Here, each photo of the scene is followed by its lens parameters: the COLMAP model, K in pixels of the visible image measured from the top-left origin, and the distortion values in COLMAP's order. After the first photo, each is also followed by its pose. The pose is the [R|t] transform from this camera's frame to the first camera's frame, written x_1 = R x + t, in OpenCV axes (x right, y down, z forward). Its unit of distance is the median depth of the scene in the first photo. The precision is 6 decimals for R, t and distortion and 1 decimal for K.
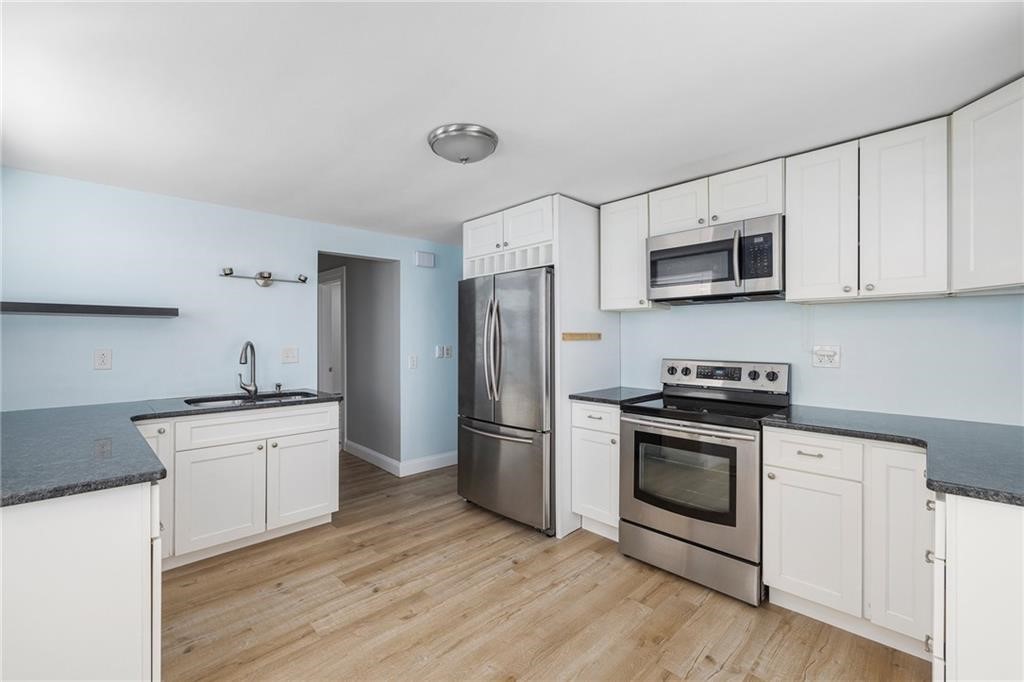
lens RADIAL K [[429.8, 0, 513.7], [0, 429.8, 339.5], [0, 0, 1]] dist [-0.001476, 0.000390]
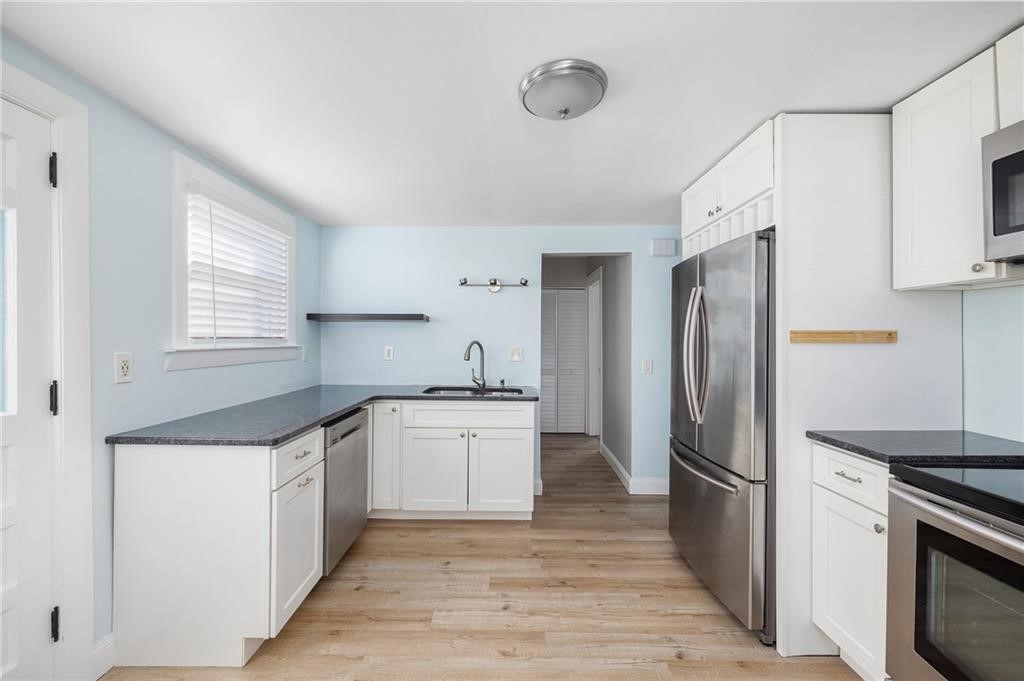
lens RADIAL K [[429.8, 0, 511.6], [0, 429.8, 340.5], [0, 0, 1]] dist [-0.001476, 0.000390]
pose [[0.711887, 0.007123, -0.702258, 0.275482], [-0.008417, 0.999963, 0.001611, 0.001164], [0.702244, 0.004764, 0.711920, 0.276200]]
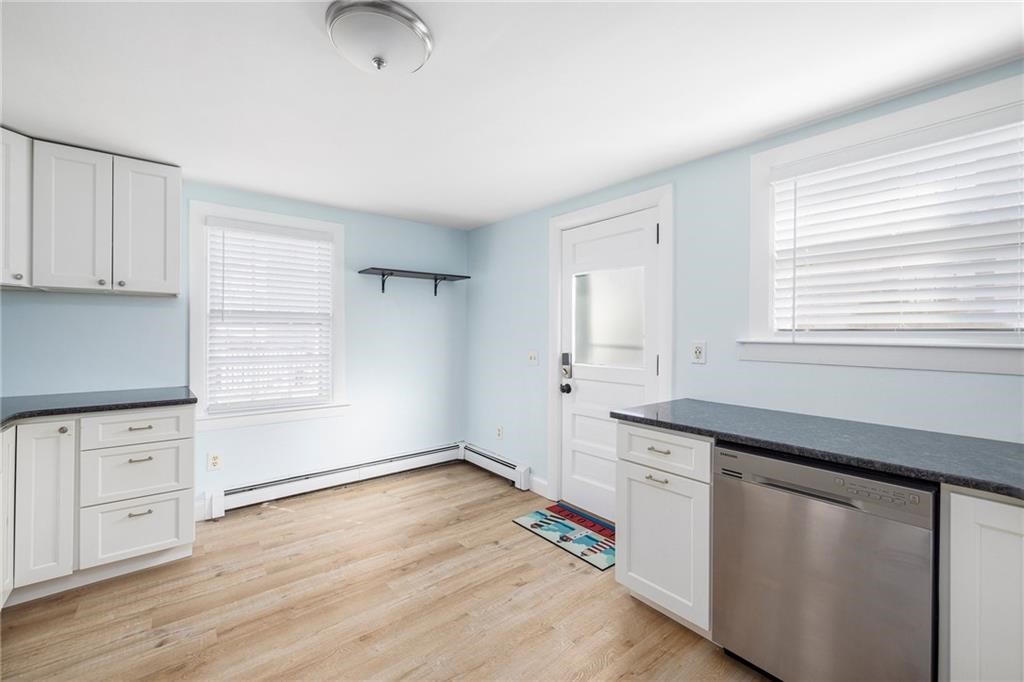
lens RADIAL K [[429.8, 0, 505.9], [0, 429.8, 334.3], [0, 0, 1]] dist [-0.001476, 0.000390]
pose [[-0.993108, -0.005055, 0.117092, -0.295448], [-0.003680, 0.999922, 0.011954, 0.002649], [-0.117143, 0.011441, -0.993049, 1.225547]]
